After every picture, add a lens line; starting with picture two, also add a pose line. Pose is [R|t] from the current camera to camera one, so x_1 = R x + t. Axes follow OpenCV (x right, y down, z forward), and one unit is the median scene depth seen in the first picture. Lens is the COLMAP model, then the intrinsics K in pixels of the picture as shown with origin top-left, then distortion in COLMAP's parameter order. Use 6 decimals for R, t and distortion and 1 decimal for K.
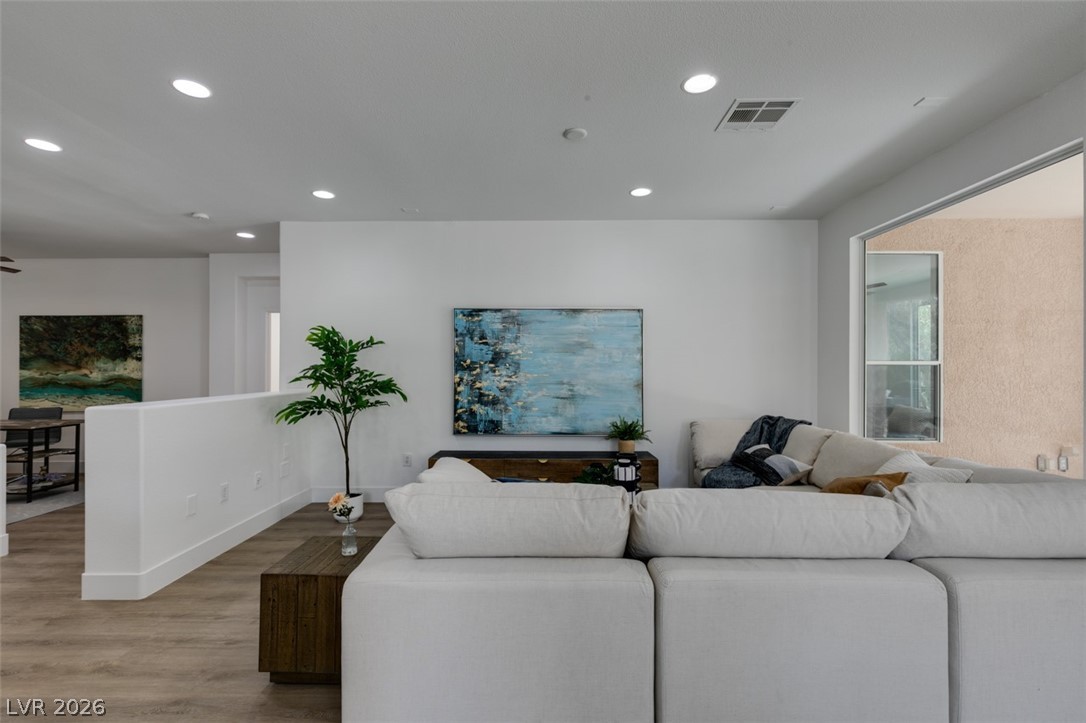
lens RADIAL K [[481.1, 0, 541.7], [0, 481.1, 367.0], [0, 0, 1]] dist [0.003129, -0.000439]
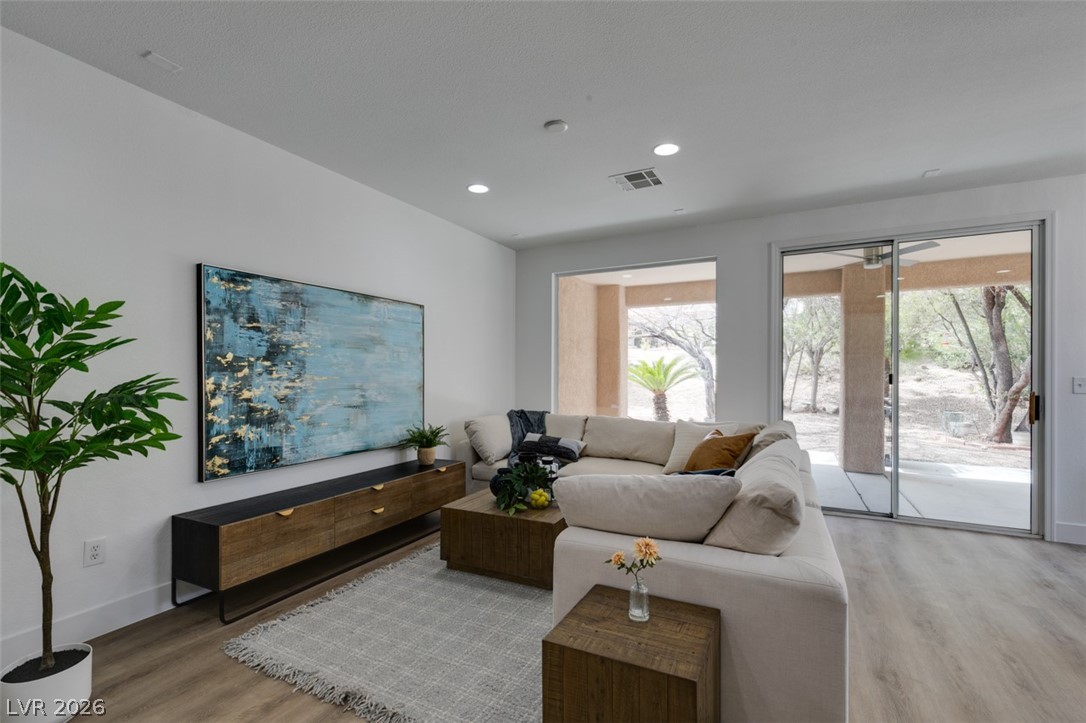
lens RADIAL K [[485.5, 0, 544.3], [0, 485.5, 374.3], [0, 0, 1]] dist [0.004280, -0.000302]
pose [[0.449653, -0.003699, 0.893196, -0.522397], [-0.004910, 0.999966, 0.006613, 0.005035], [-0.893190, -0.007359, 0.449620, 0.369755]]
